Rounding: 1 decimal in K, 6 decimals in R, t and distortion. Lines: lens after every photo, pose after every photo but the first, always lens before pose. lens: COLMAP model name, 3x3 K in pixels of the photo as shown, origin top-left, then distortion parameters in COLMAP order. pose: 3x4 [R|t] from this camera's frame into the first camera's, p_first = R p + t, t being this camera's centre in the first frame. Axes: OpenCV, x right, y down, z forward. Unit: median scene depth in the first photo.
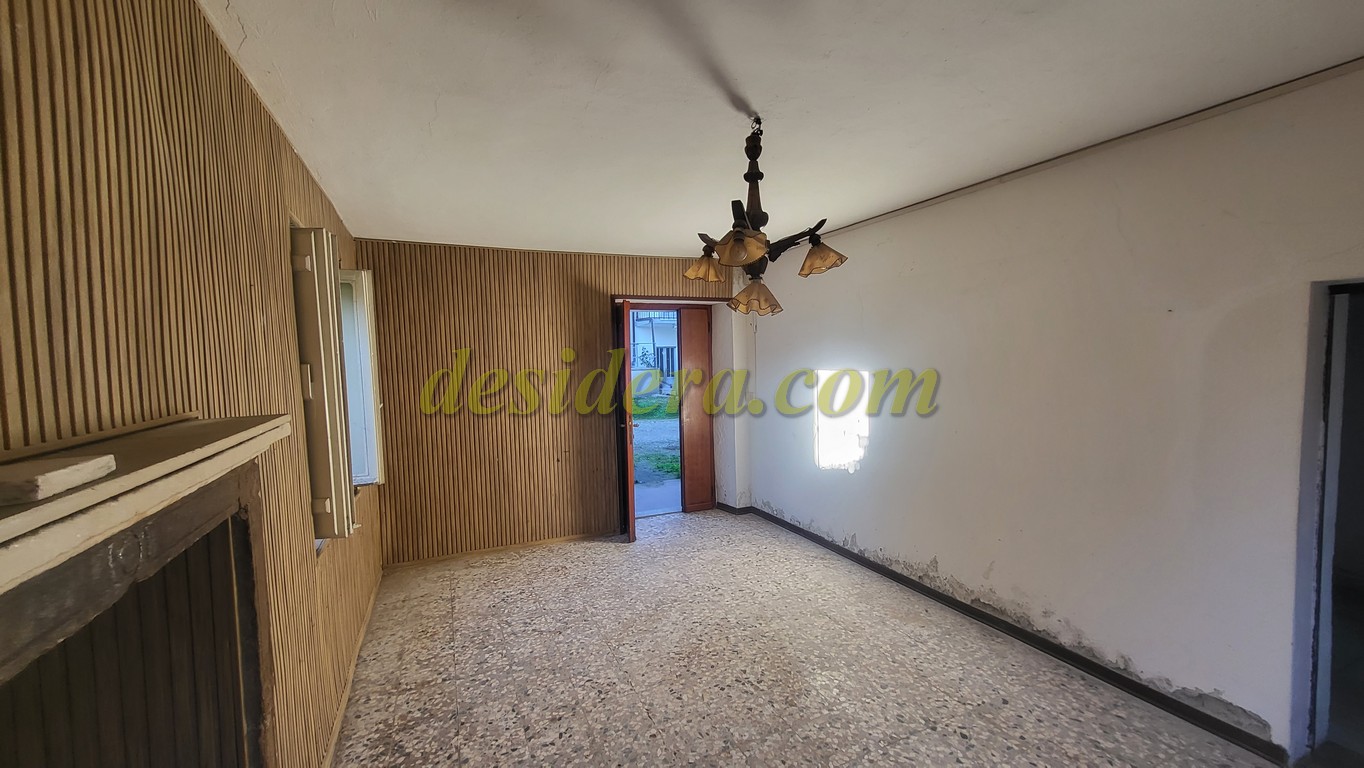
lens RADIAL K [[532.7, 0, 682.8], [0, 532.7, 386.2], [0, 0, 1]] dist [-0.001475, -0.000070]
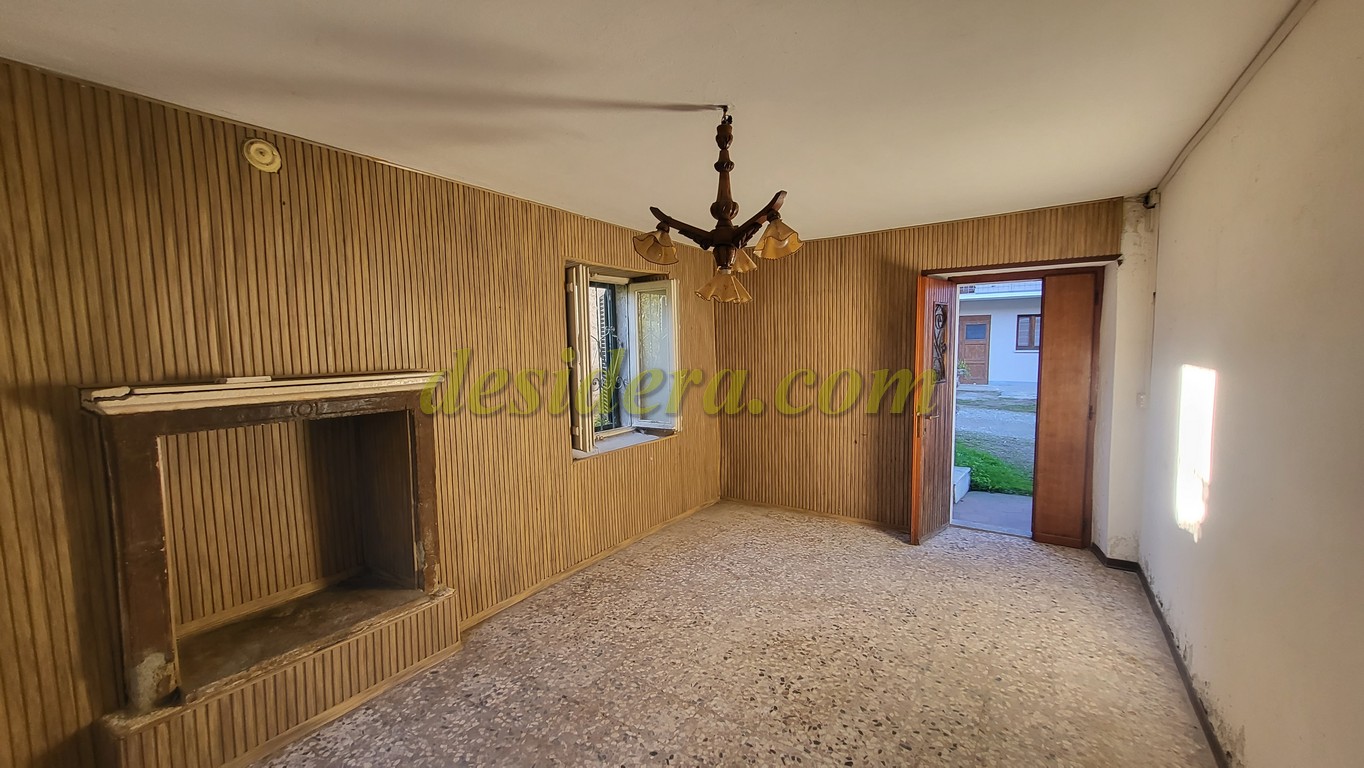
lens RADIAL K [[535.0, 0, 682.0], [0, 535.0, 384.0], [0, 0, 1]] dist [-0.001938, -0.000103]
pose [[0.527771, 0.076374, -0.845946, 0.596264], [-0.041609, 0.997078, 0.064060, -0.029614], [0.848367, 0.001390, 0.529407, 0.245873]]
